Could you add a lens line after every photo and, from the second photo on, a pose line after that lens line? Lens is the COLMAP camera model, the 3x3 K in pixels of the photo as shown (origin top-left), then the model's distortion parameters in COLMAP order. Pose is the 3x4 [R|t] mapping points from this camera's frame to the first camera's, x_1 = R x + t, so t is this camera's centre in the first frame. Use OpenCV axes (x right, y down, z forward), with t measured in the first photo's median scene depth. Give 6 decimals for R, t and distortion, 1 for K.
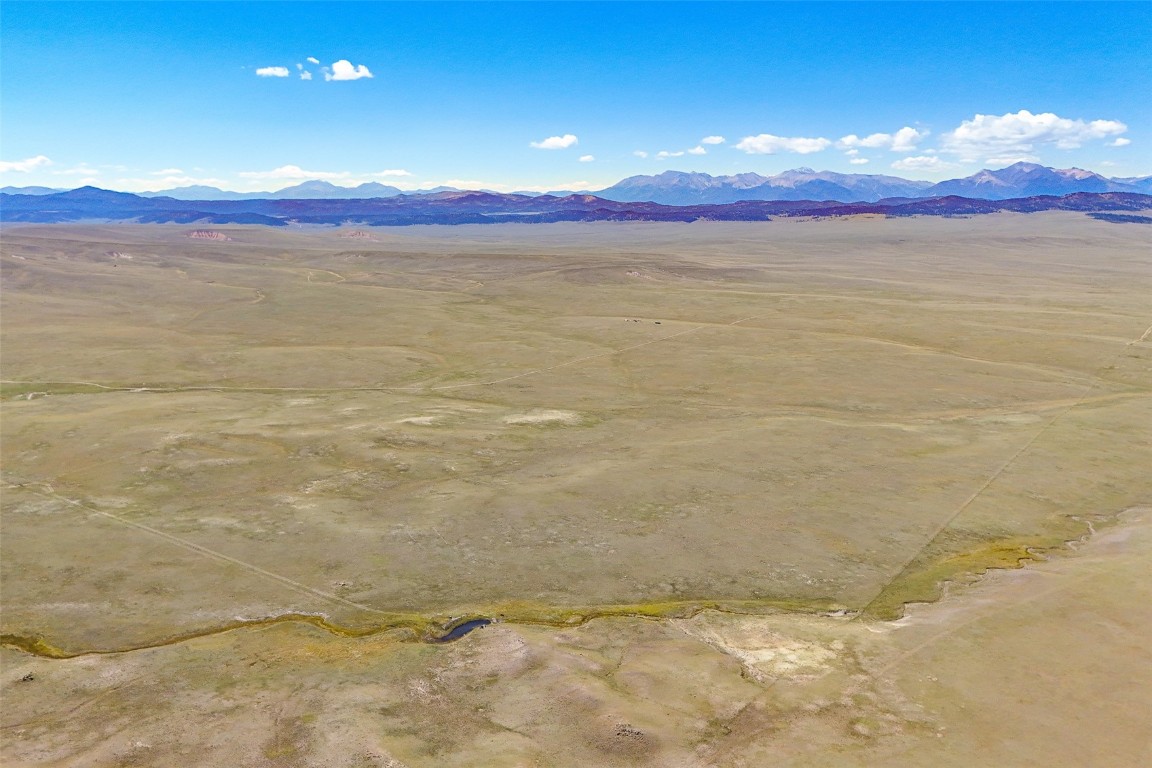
lens RADIAL K [[1002.6, 0, 576.0], [0, 1002.6, 384.0], [0, 0, 1]] dist [0.052177, -0.002822]
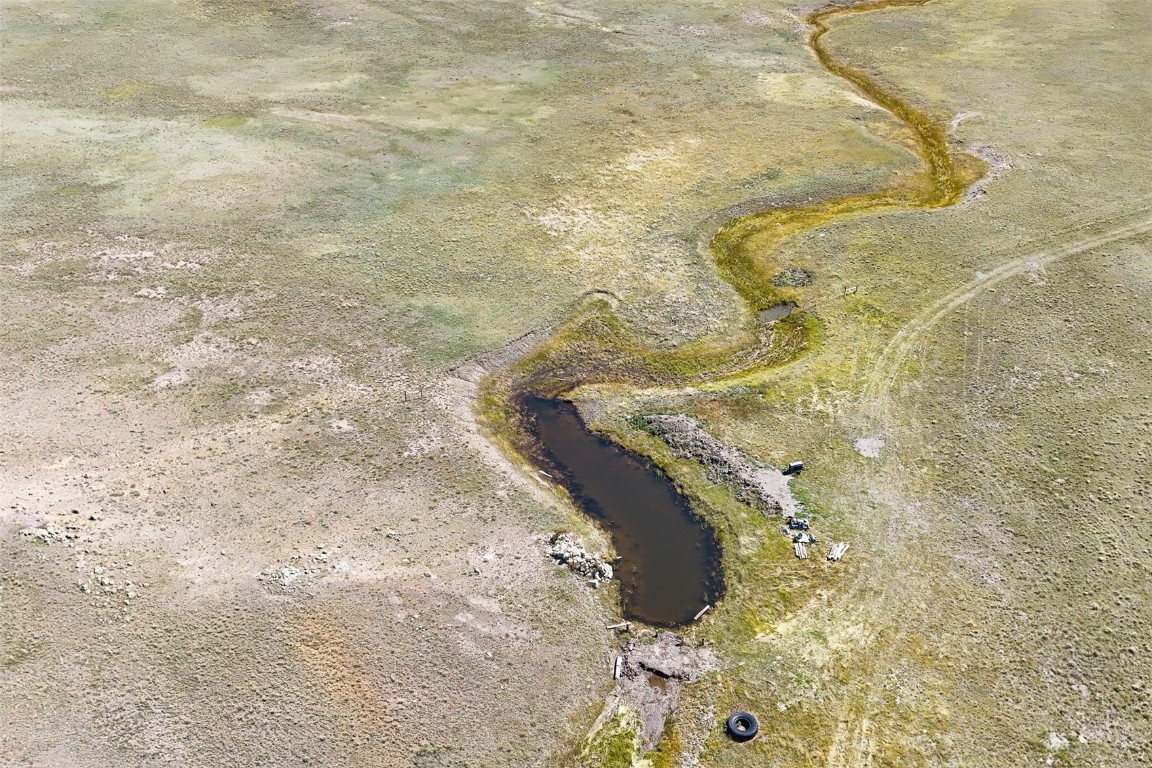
lens RADIAL K [[1002.6, 0, 576.0], [0, 1002.6, 384.0], [0, 0, 1]] dist [0.052177, -0.002822]
pose [[-0.464740, 0.443210, -0.766539, 0.002647], [-0.170012, 0.804935, 0.568486, 0.057937], [0.868972, 0.394519, -0.298735, 0.425562]]
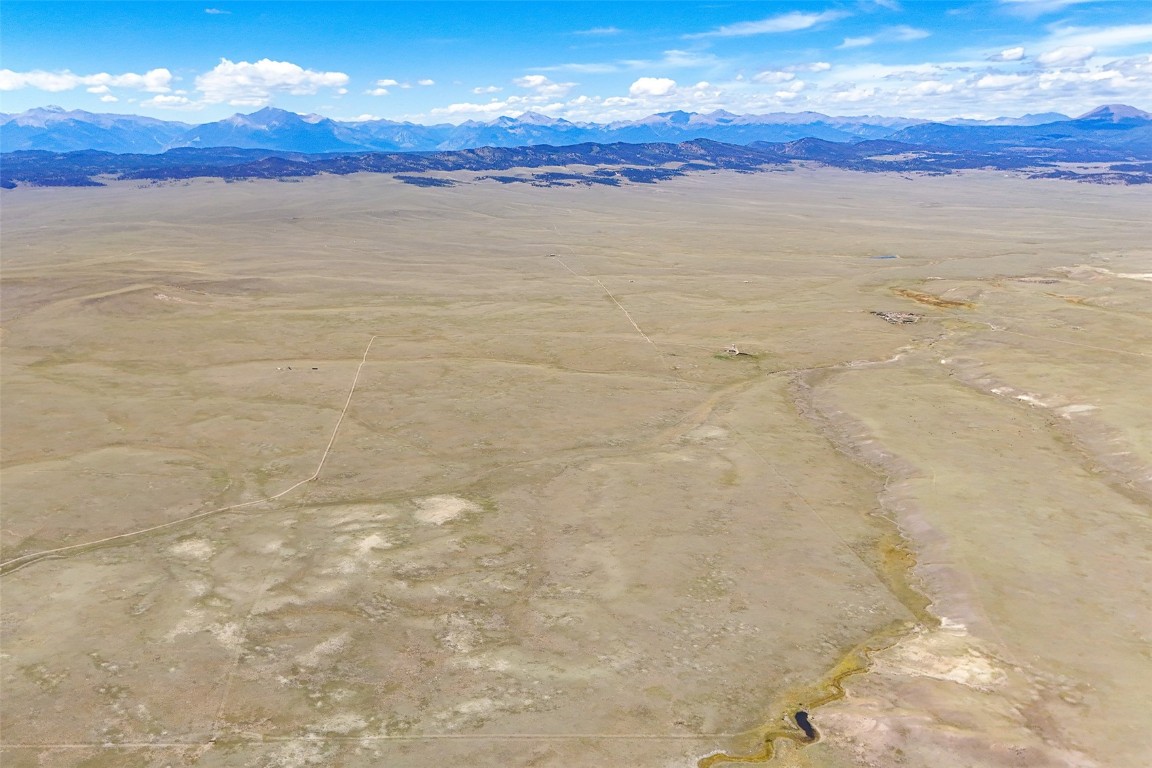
lens RADIAL K [[974.9, 0, 552.6], [0, 974.9, 384.9], [0, 0, 1]] dist [0.018615, 0.004057]
pose [[0.776041, -0.145347, 0.613706, -0.468091], [0.105254, 0.989282, 0.101202, -0.160642], [-0.621838, -0.013942, 0.783022, 0.068789]]
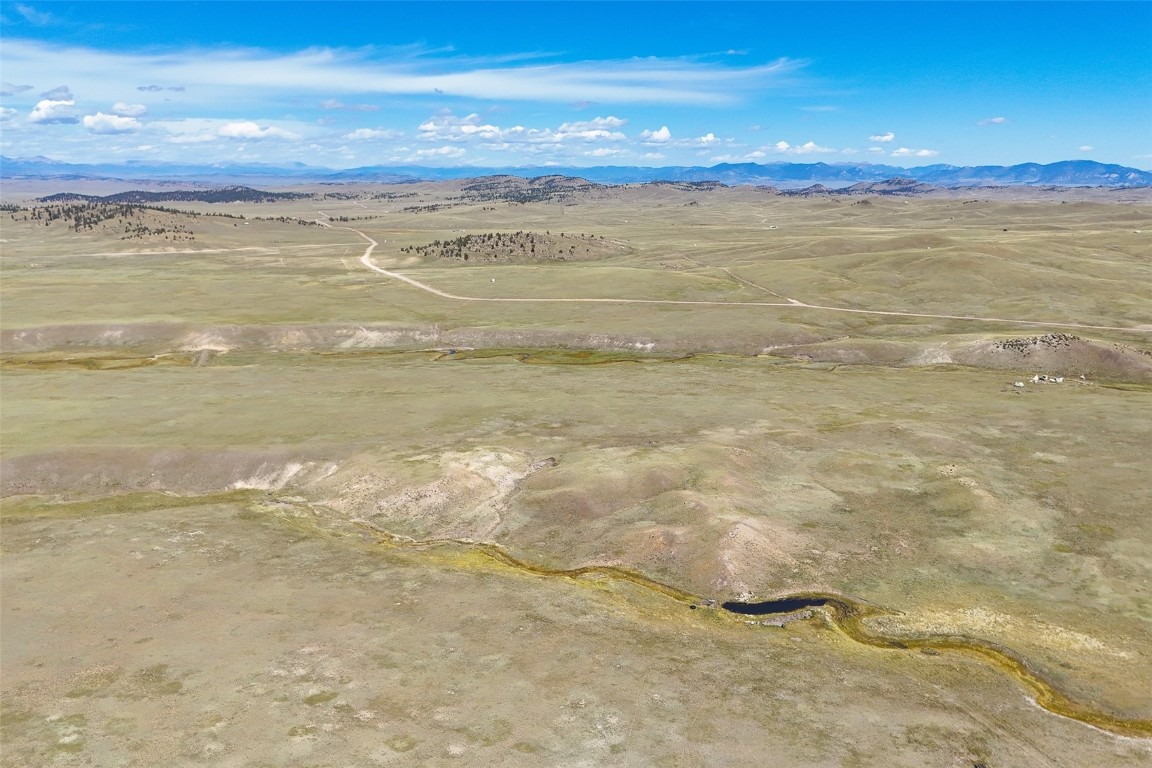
lens RADIAL K [[1002.6, 0, 576.0], [0, 1002.6, 384.0], [0, 0, 1]] dist [0.052177, -0.002822]
pose [[-0.778389, -0.140421, 0.611877, -0.146560], [0.106613, 0.930938, 0.349269, -0.036301], [-0.618664, 0.337101, -0.709661, 0.590691]]
